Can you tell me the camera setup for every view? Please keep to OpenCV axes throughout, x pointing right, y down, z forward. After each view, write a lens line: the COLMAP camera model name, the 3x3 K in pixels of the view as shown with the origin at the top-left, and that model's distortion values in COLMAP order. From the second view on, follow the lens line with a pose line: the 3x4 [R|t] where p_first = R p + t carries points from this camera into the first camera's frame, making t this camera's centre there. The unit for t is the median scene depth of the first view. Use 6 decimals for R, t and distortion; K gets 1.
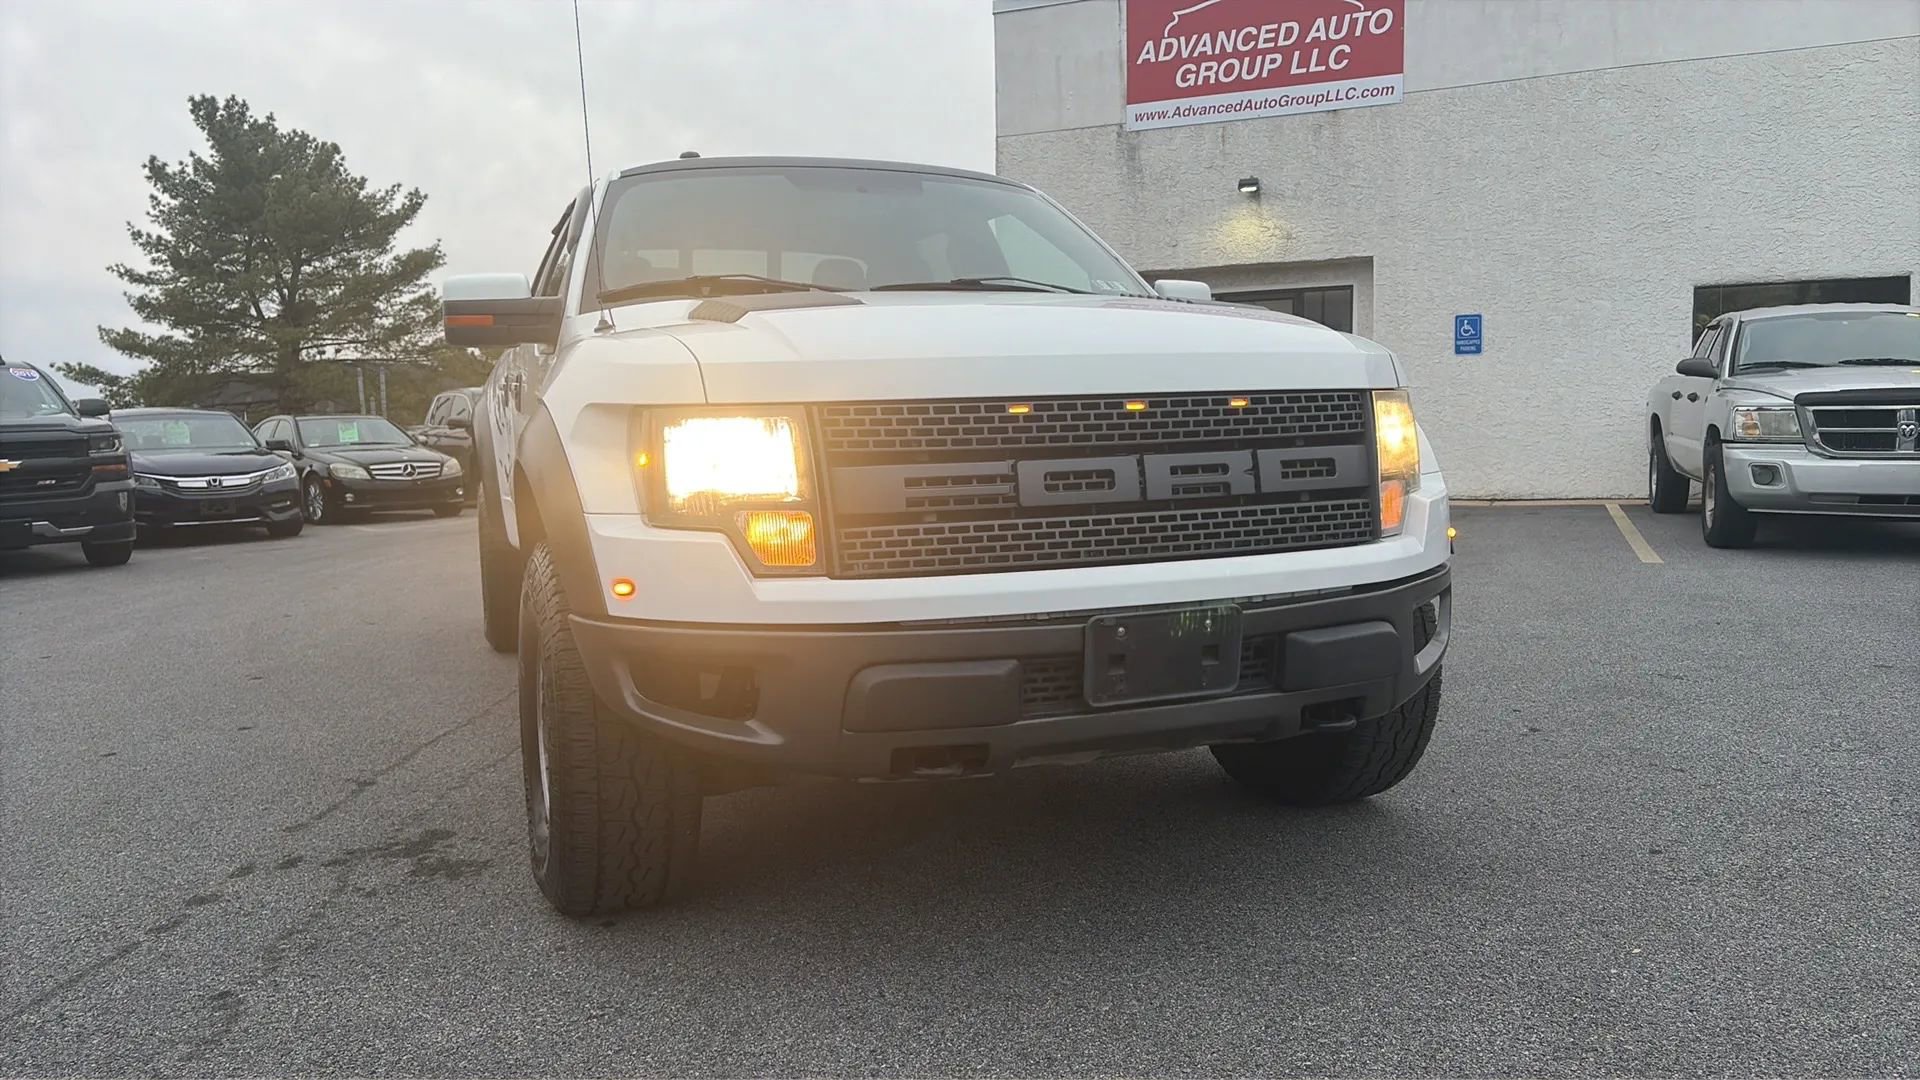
lens RADIAL K [[1383.3, 0, 956.3], [0, 1383.3, 531.7], [0, 0, 1]] dist [0.050385, -0.046753]
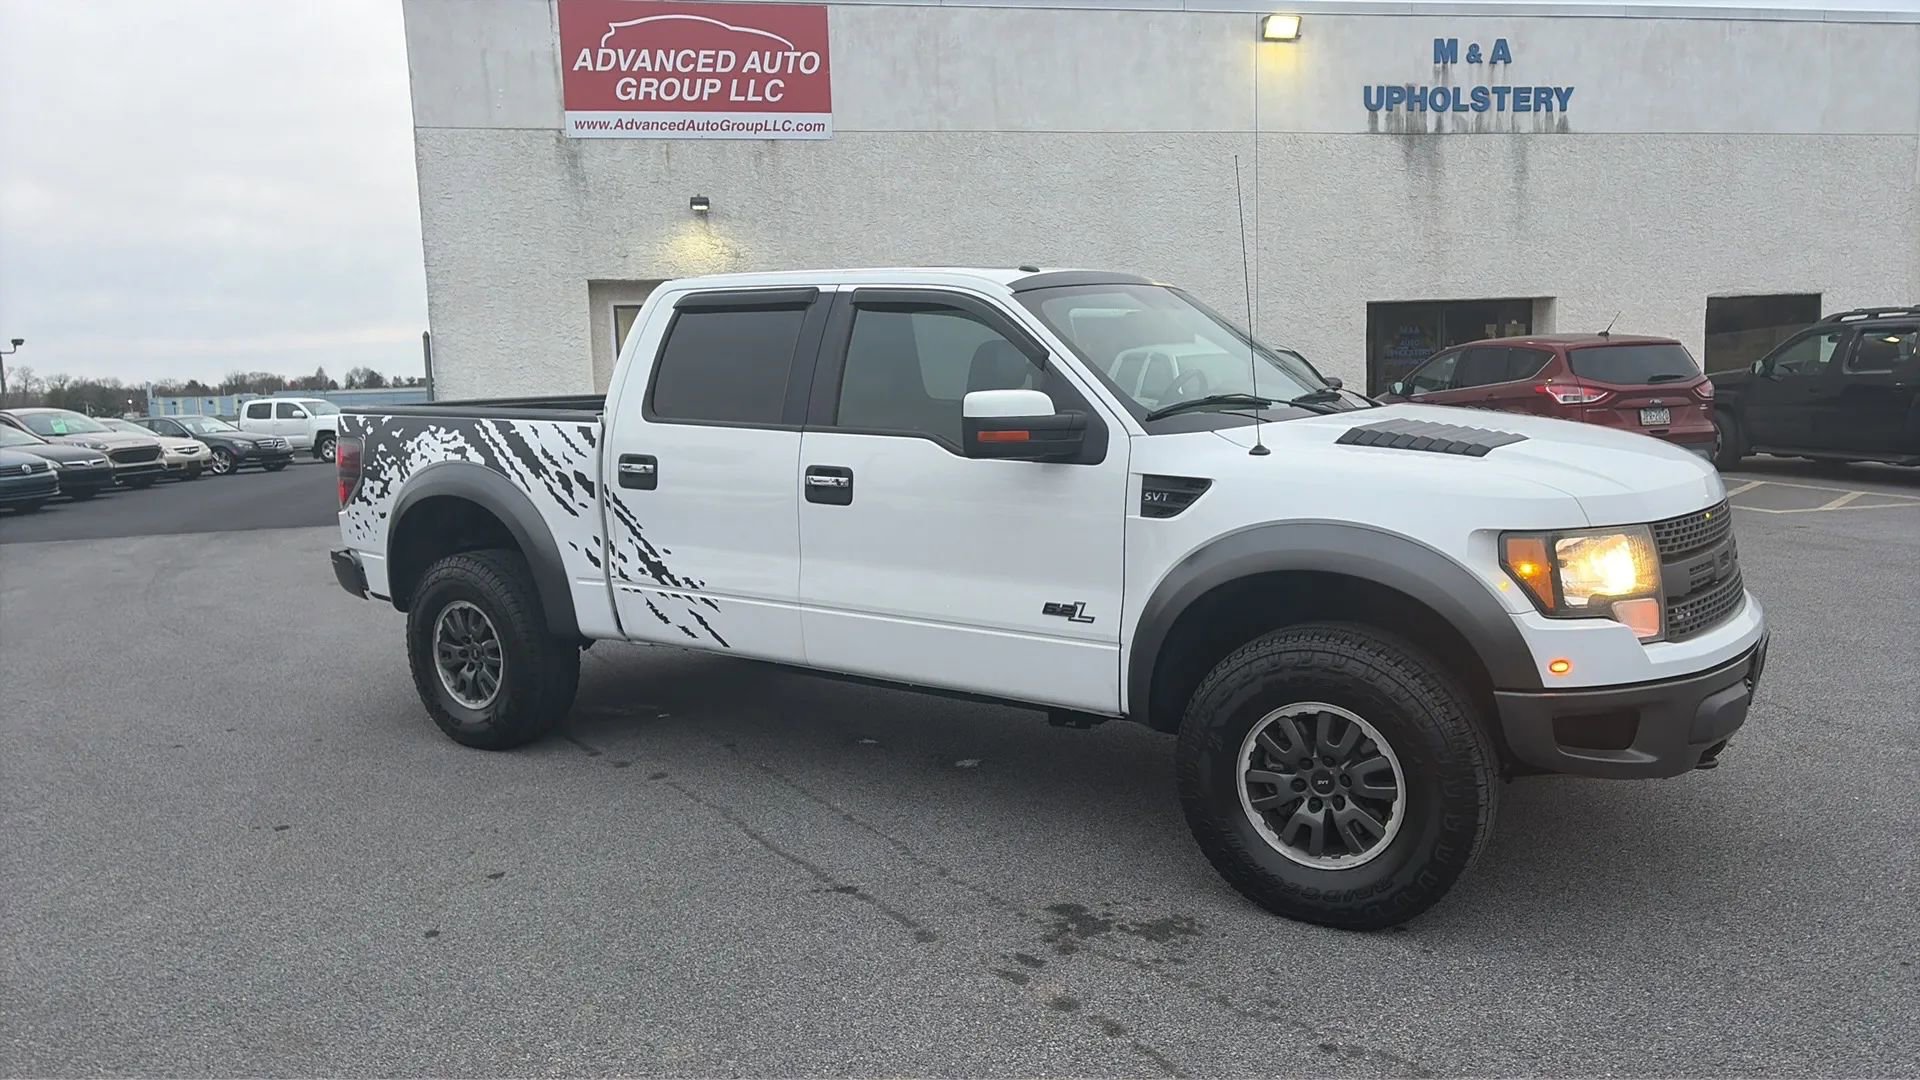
lens RADIAL K [[1383.3, 0, 952.4], [0, 1383.3, 539.3], [0, 0, 1]] dist [0.050385, -0.046753]
pose [[0.815042, -0.074448, 0.574600, -0.253622], [0.061386, 0.997224, 0.042133, -0.030025], [-0.576142, 0.000932, 0.817349, 0.038369]]
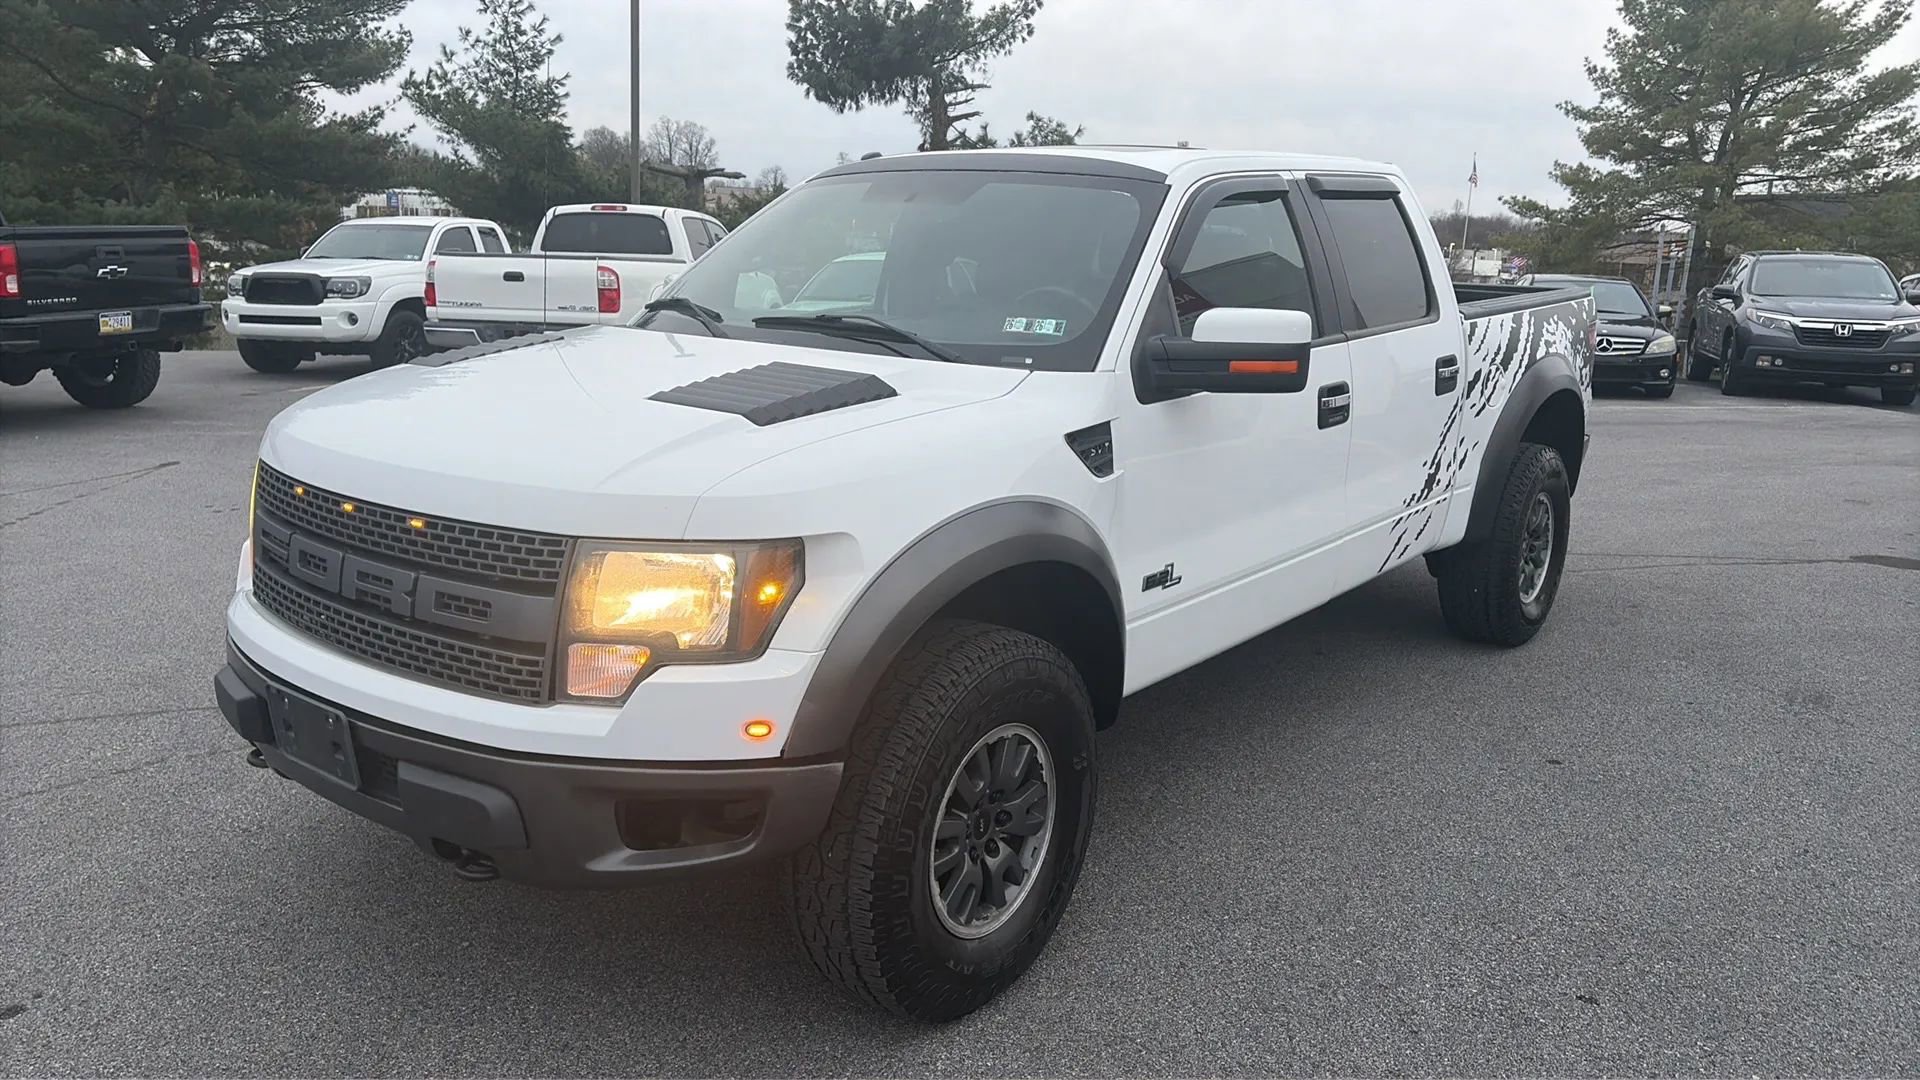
lens RADIAL K [[1383.3, 0, 948.9], [0, 1383.3, 528.1], [0, 0, 1]] dist [0.050385, -0.046753]
pose [[0.502260, 0.221580, -0.835845, 0.220505], [-0.113012, 0.975141, 0.190598, -0.057898], [0.857300, -0.001270, 0.514816, 0.145967]]
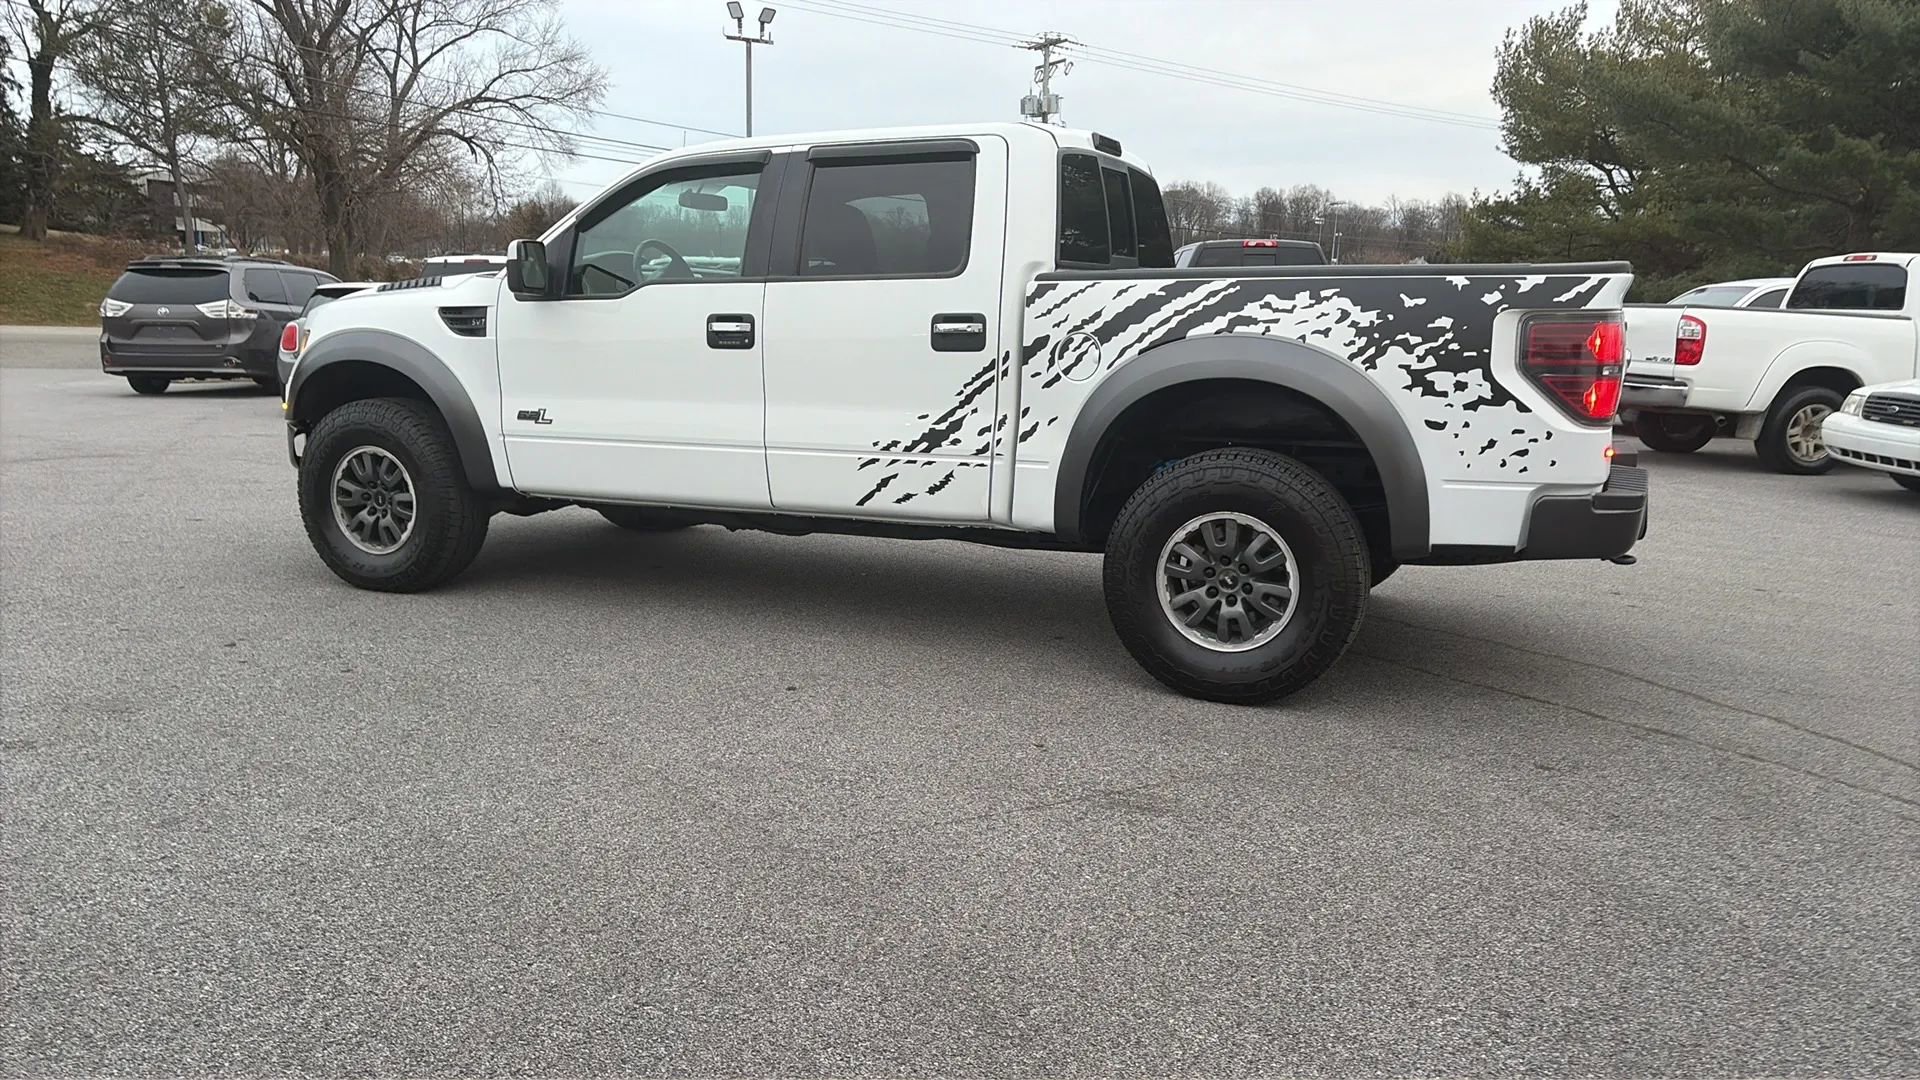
lens RADIAL K [[1383.3, 0, 958.3], [0, 1383.3, 553.0], [0, 0, 1]] dist [0.050385, -0.046753]
pose [[-0.692438, 0.145972, -0.706556, 0.233441], [-0.065624, 0.962516, 0.263165, -0.078853], [0.718487, 0.228592, -0.656904, 0.629691]]
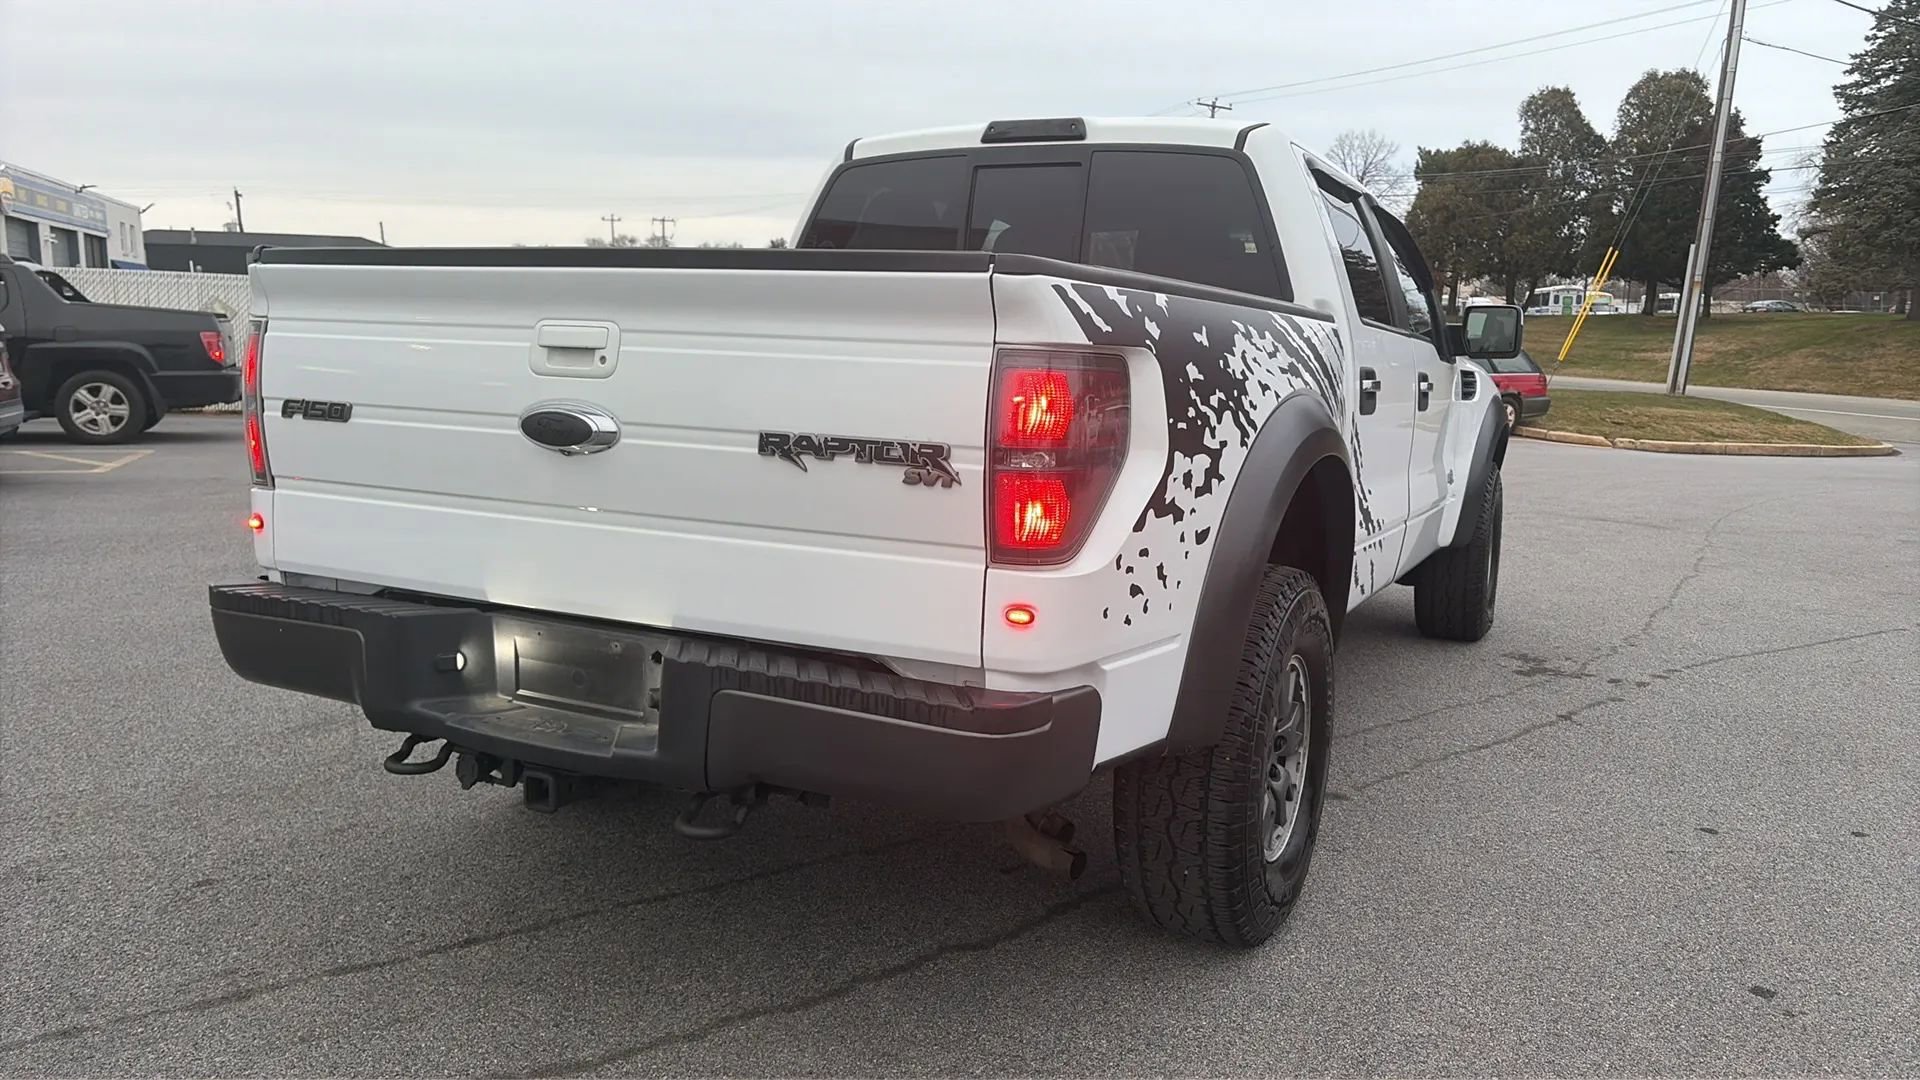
lens RADIAL K [[1383.3, 0, 1003.2], [0, 1383.3, 543.6], [0, 0, 1]] dist [0.050385, -0.046753]
pose [[-0.694582, -0.103138, 0.711982, -0.257433], [0.052087, 0.979863, 0.192758, -0.062525], [-0.717525, 0.170971, -0.675223, 0.592831]]
